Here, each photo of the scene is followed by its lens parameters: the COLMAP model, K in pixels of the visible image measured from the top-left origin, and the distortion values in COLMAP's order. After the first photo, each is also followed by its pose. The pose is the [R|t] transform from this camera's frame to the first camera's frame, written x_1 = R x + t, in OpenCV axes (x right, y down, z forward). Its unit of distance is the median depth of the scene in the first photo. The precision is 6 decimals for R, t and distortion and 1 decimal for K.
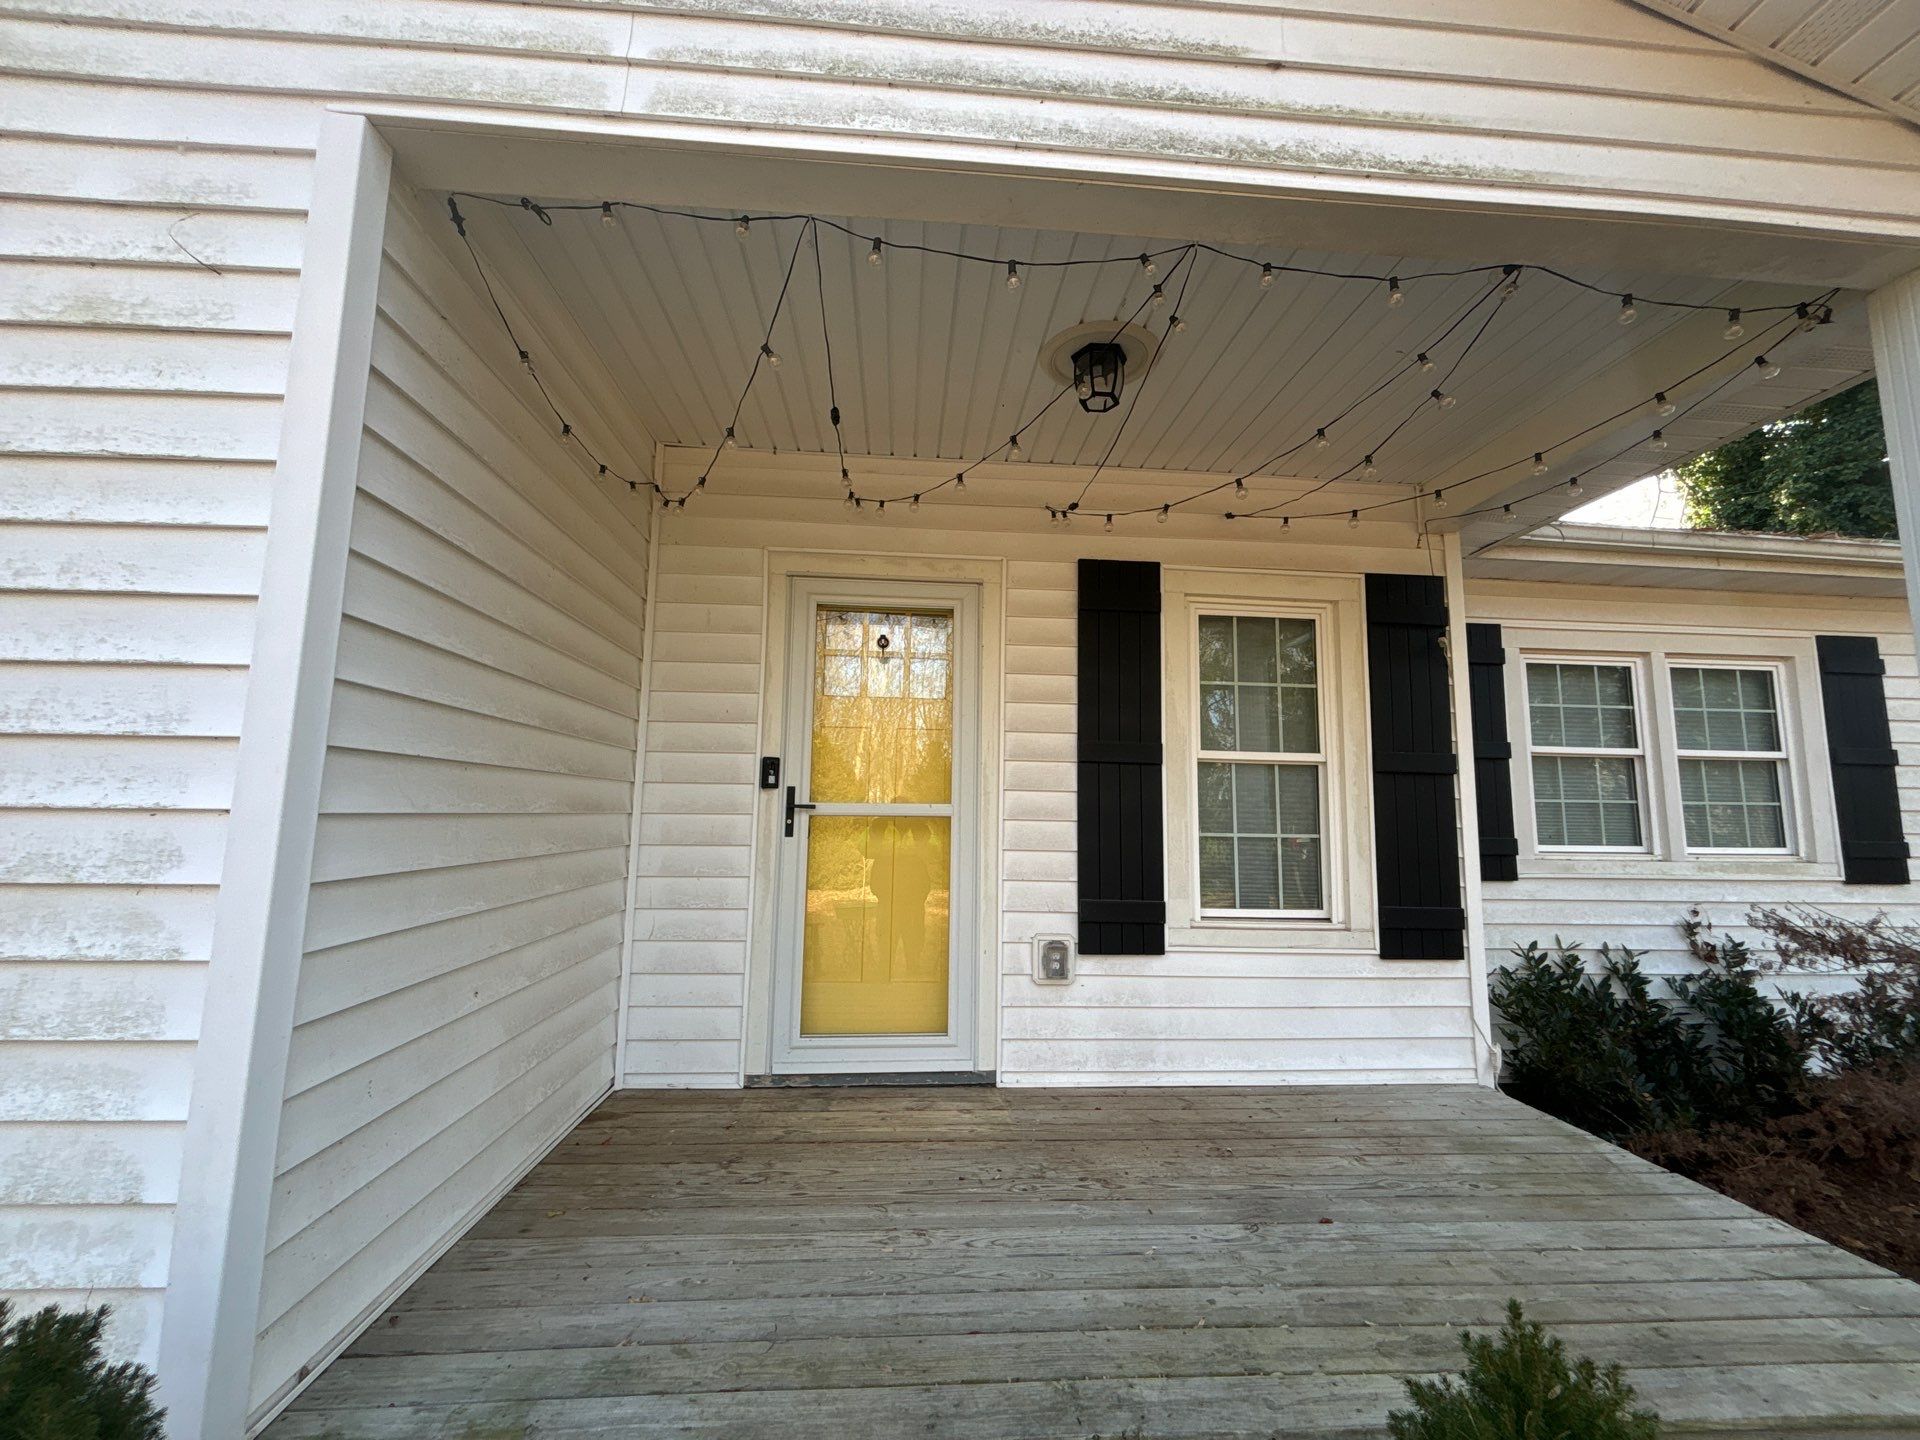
lens RADIAL K [[771.6, 0, 960.0], [0, 771.6, 720.0], [0, 0, 1]] dist [0.000289, -0.000070]
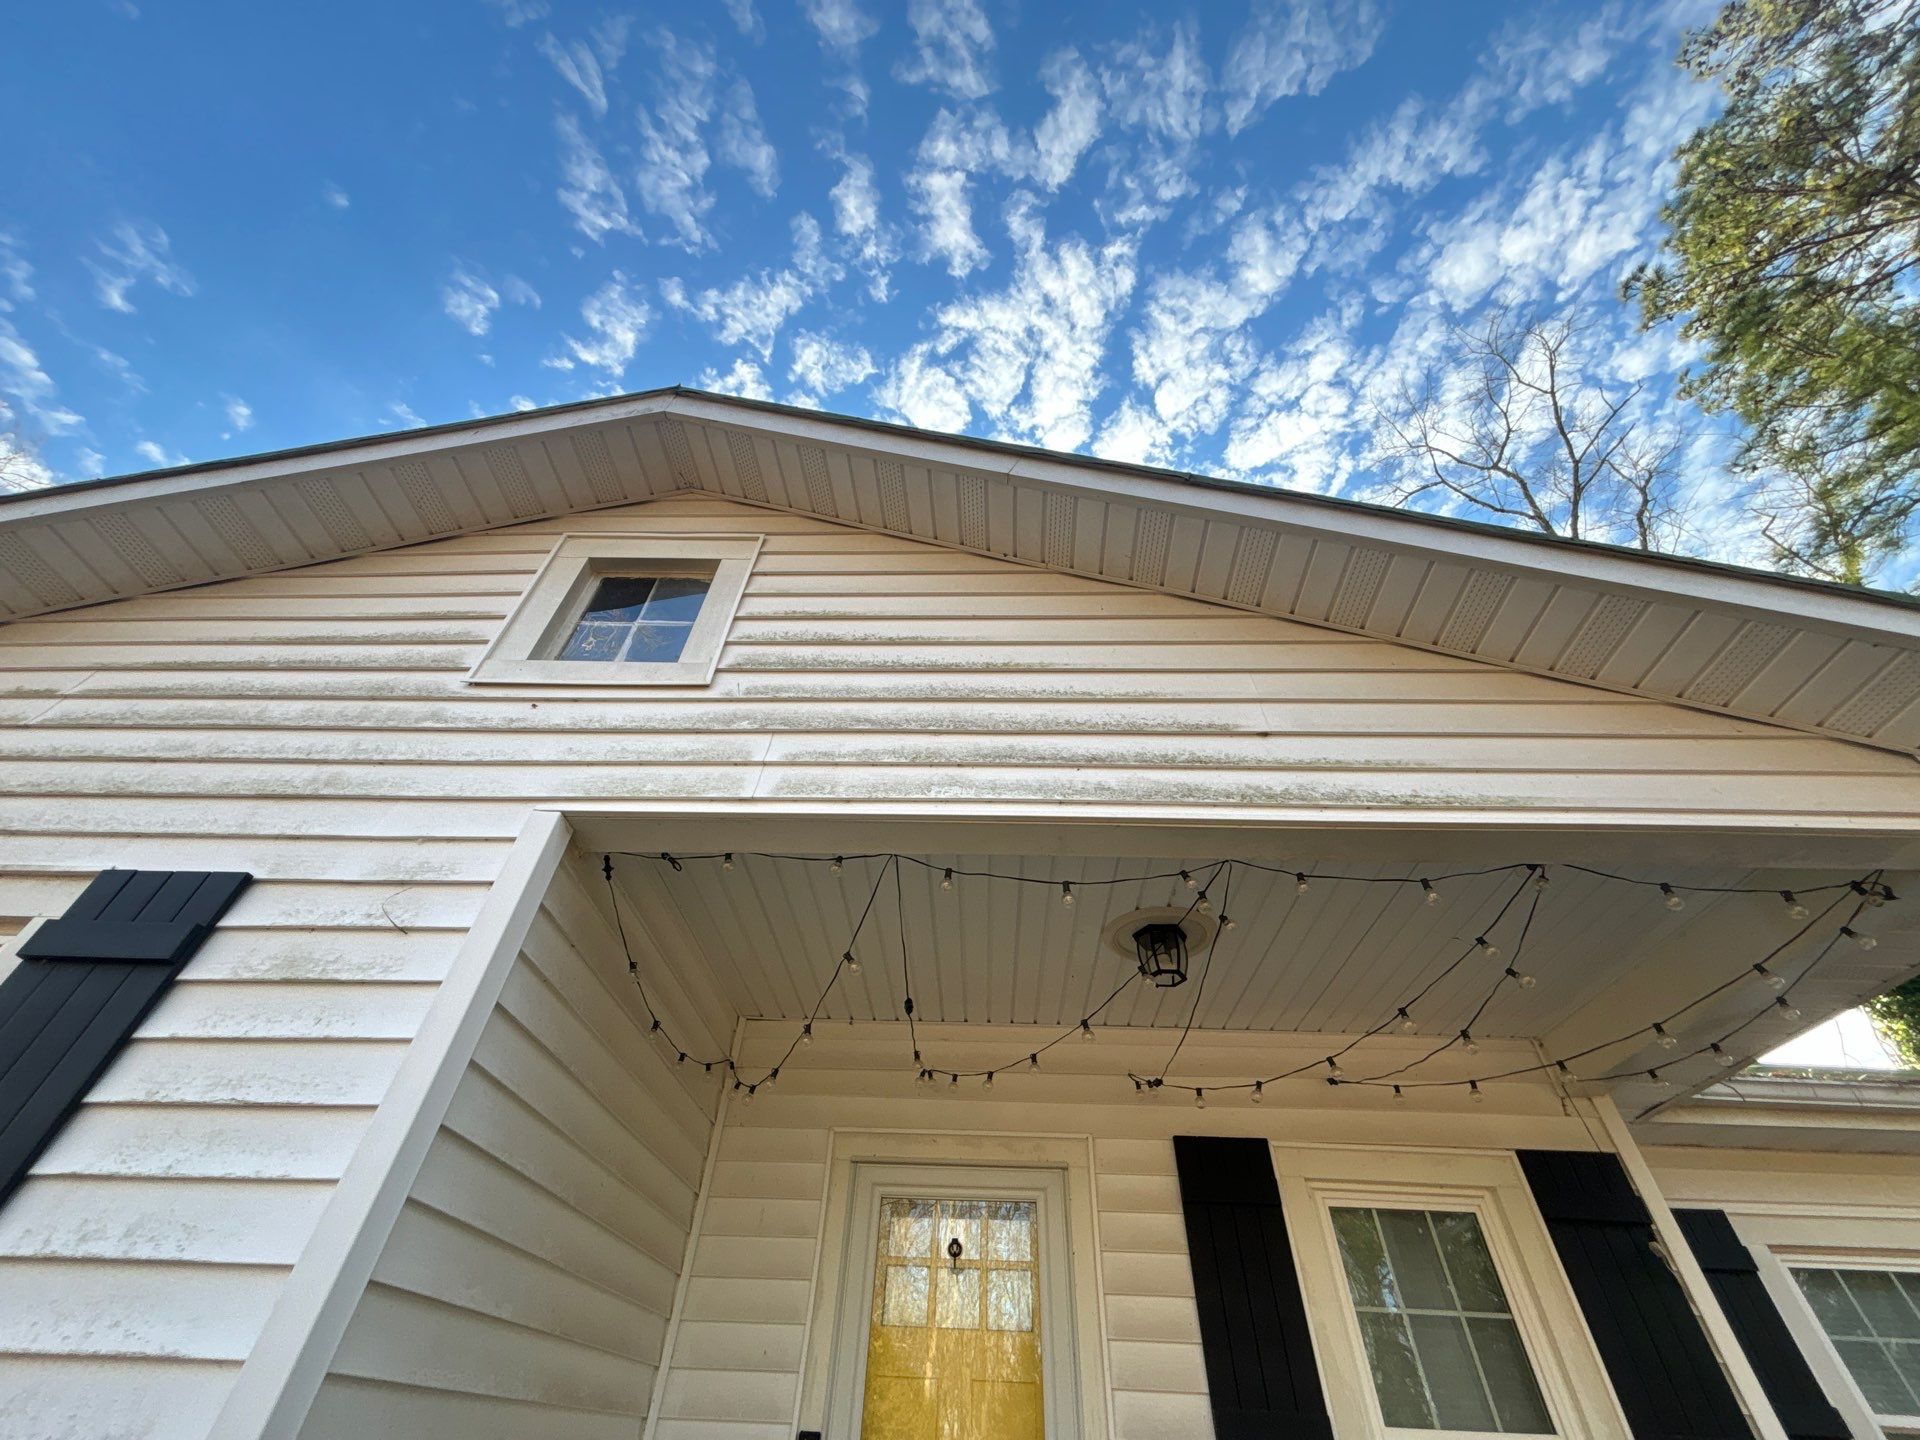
lens RADIAL K [[771.6, 0, 960.0], [0, 771.6, 720.0], [0, 0, 1]] dist [0.000289, -0.000070]
pose [[0.994786, -0.057393, -0.084299, 0.011485], [-0.005214, 0.796903, -0.604085, -0.053022], [0.101848, 0.601375, 0.792449, -0.031761]]
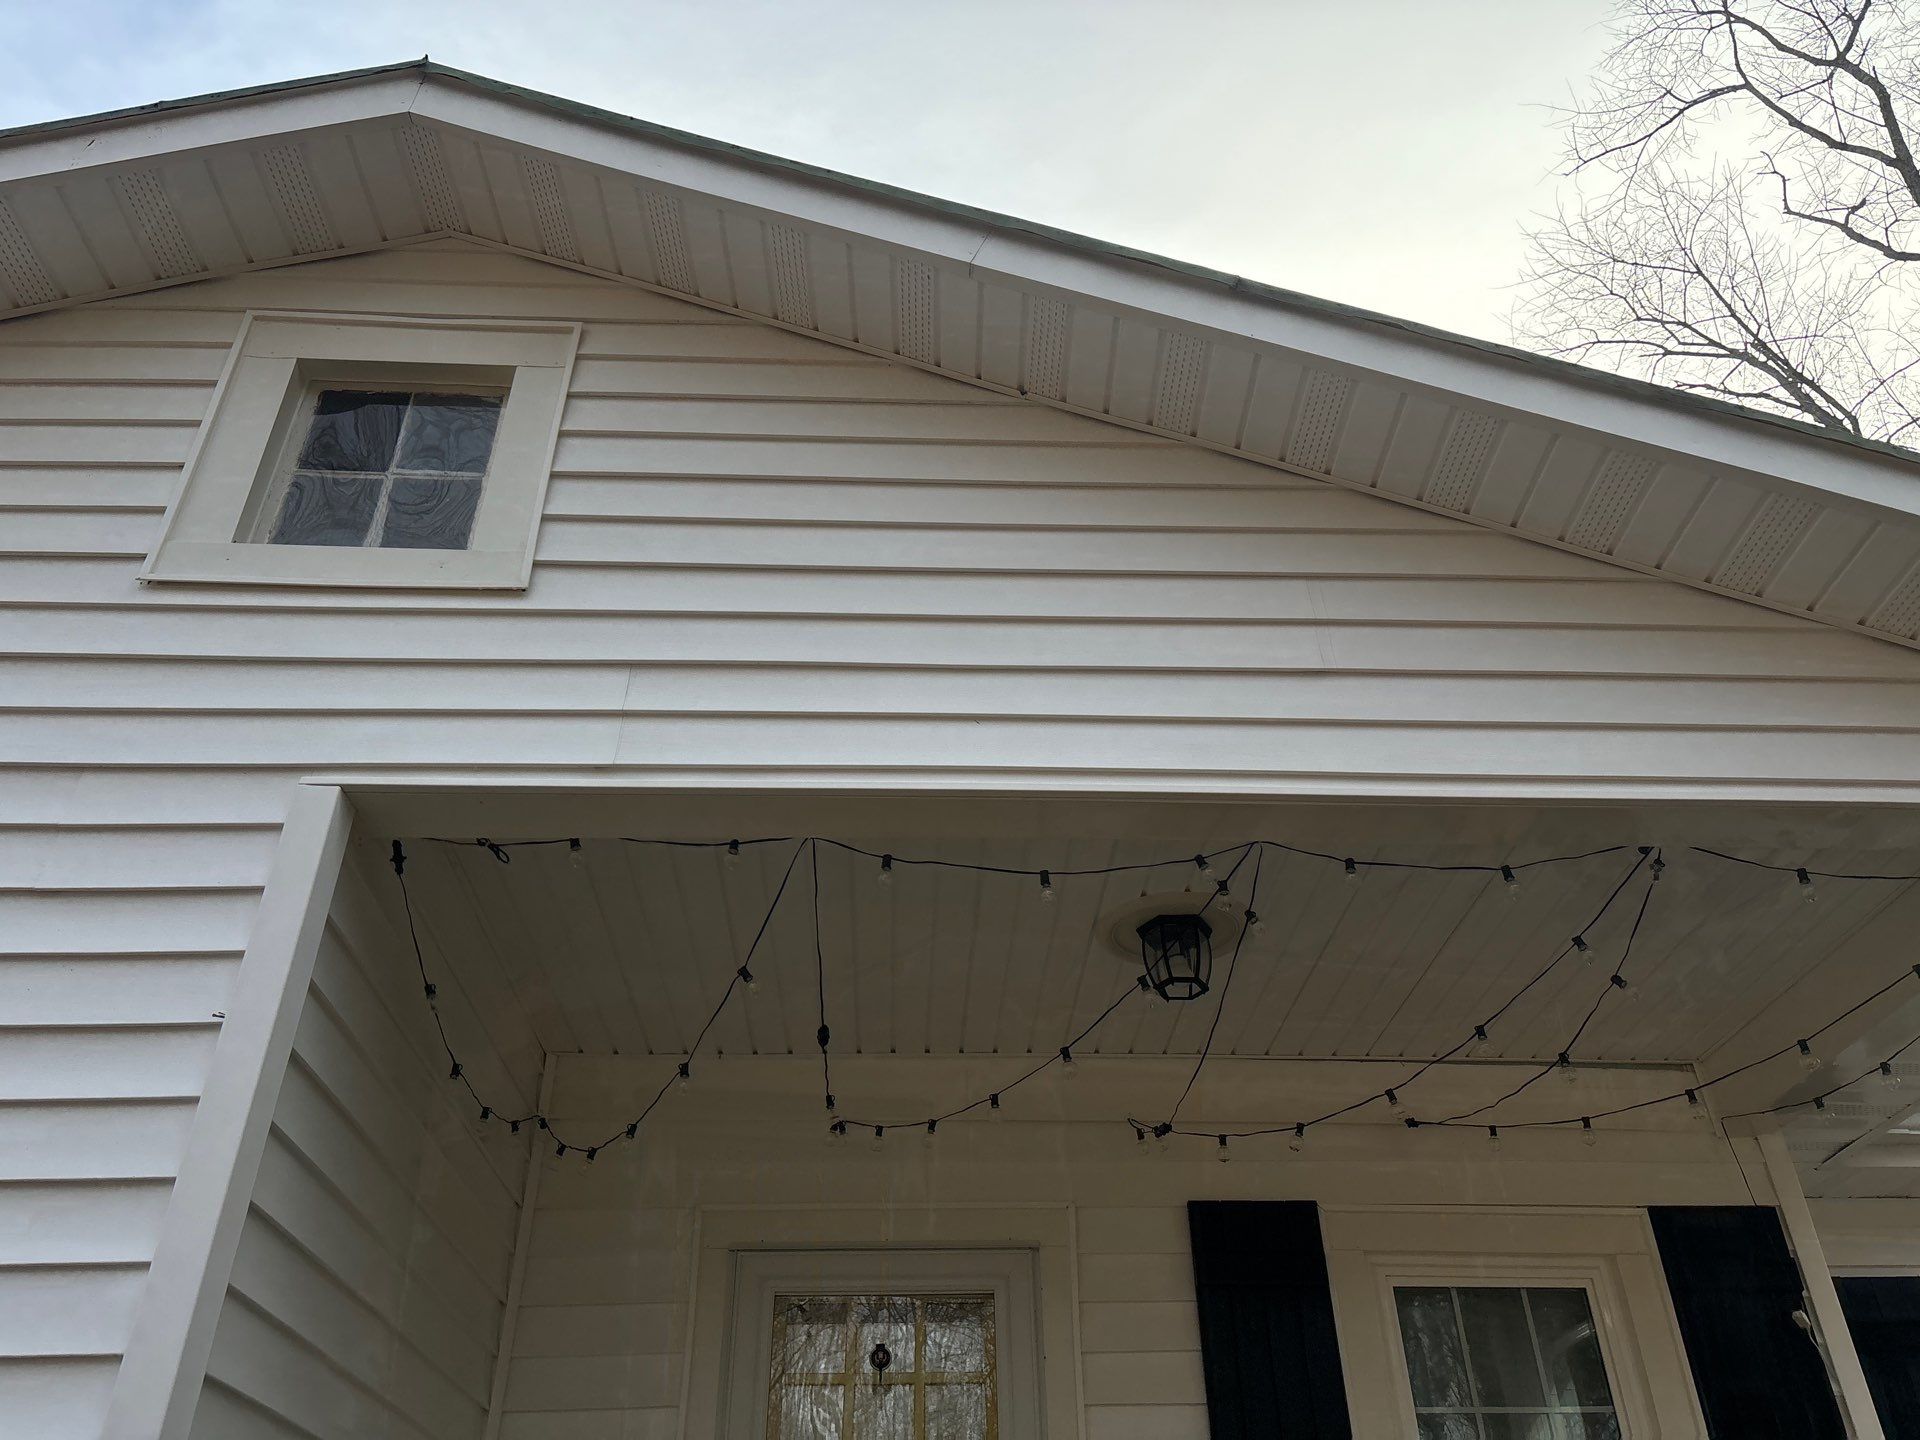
lens RADIAL K [[1446.1, 0, 986.5], [0, 1446.1, 714.3], [0, 0, 1]] dist [0.069581, -0.088805]
pose [[0.999043, -0.043733, -0.000320, 0.006564], [0.038301, 0.878424, -0.476344, 0.005422], [0.021113, 0.475876, 0.879259, -0.265540]]
